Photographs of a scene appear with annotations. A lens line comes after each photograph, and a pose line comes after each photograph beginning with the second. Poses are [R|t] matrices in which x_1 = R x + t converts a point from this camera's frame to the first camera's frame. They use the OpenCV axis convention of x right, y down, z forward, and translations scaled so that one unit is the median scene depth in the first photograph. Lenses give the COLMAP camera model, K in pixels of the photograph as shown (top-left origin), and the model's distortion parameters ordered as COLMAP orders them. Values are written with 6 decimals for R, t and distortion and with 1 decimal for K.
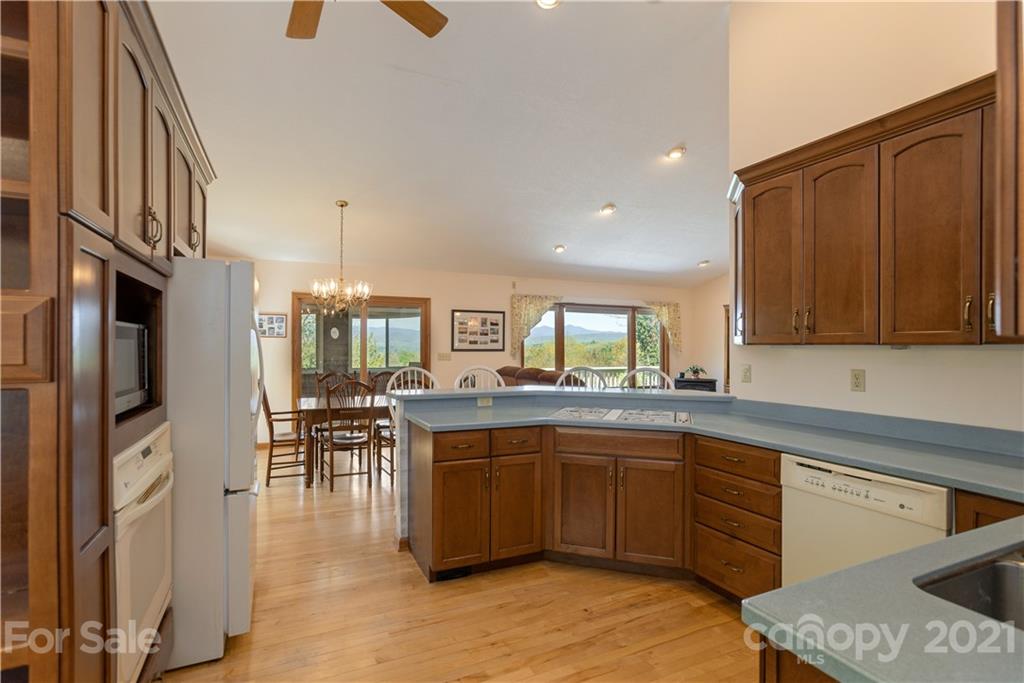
lens RADIAL K [[494.2, 0, 505.3], [0, 494.2, 346.3], [0, 0, 1]] dist [-0.021861, 0.007515]
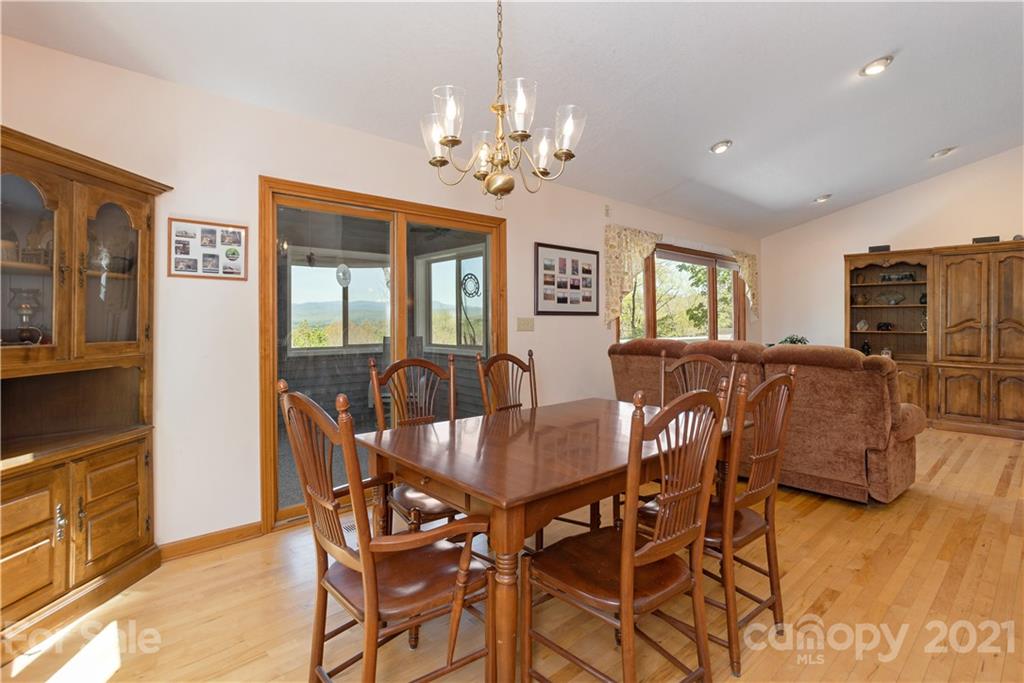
lens RADIAL K [[494.2, 0, 505.9], [0, 494.2, 321.7], [0, 0, 1]] dist [-0.021861, 0.007515]
pose [[0.957795, -0.007821, 0.287347, -0.298225], [0.007769, 0.999969, 0.001321, 0.016488], [-0.287349, 0.000967, 0.957826, 0.445088]]
